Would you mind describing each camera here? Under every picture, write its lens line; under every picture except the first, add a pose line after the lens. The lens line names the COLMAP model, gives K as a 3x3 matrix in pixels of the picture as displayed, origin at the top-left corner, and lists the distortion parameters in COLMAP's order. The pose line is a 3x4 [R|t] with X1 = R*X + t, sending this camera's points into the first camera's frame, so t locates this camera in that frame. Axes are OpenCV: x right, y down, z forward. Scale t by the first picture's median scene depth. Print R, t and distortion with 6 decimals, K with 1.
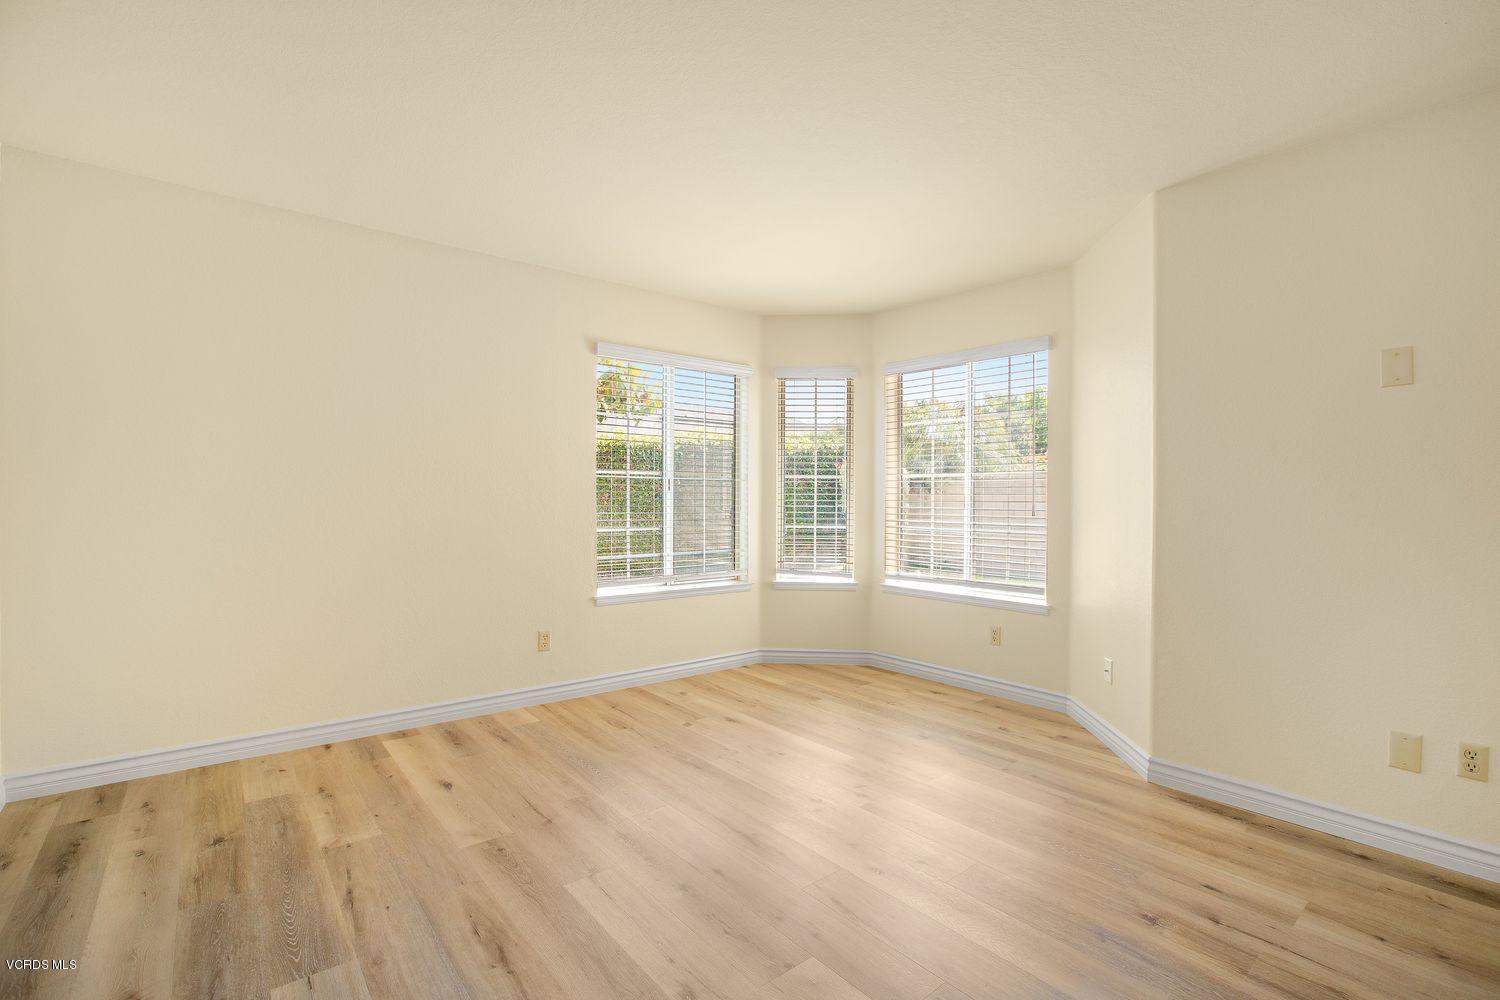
lens RADIAL K [[699.0, 0, 742.6], [0, 699.0, 498.4], [0, 0, 1]] dist [-0.065743, 0.029238]
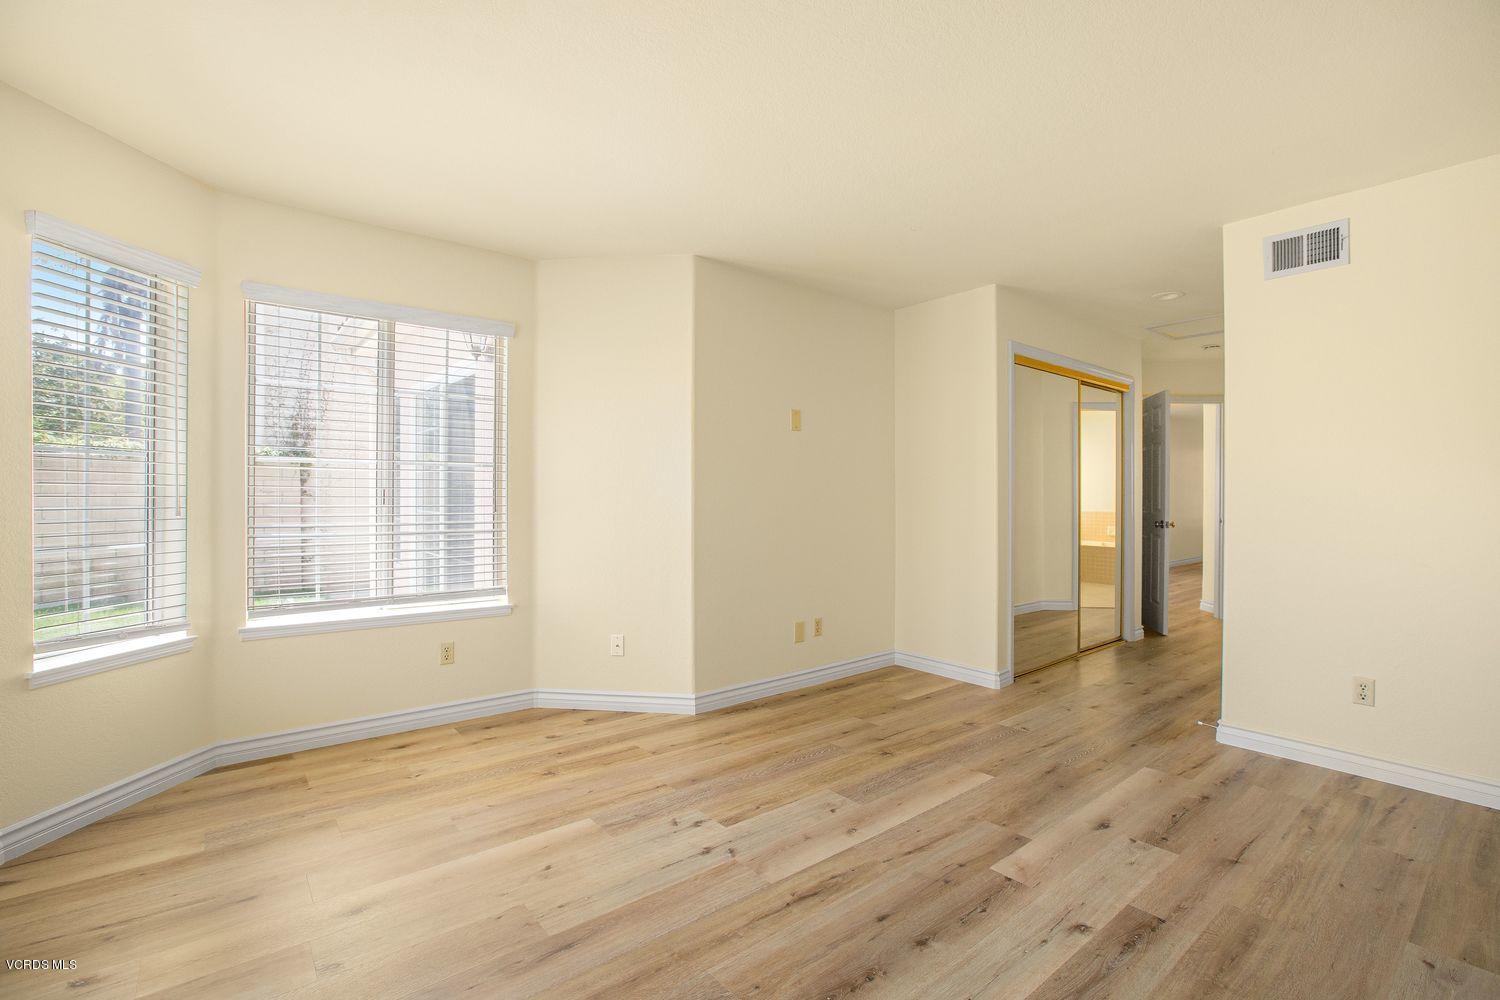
lens RADIAL K [[699.0, 0, 742.6], [0, 699.0, 498.4], [0, 0, 1]] dist [-0.065743, 0.029238]
pose [[-0.026809, -0.010362, 0.999587, -0.516287], [-0.005062, 0.999935, 0.010230, -0.004186], [-0.999628, -0.004786, -0.026860, 0.686311]]
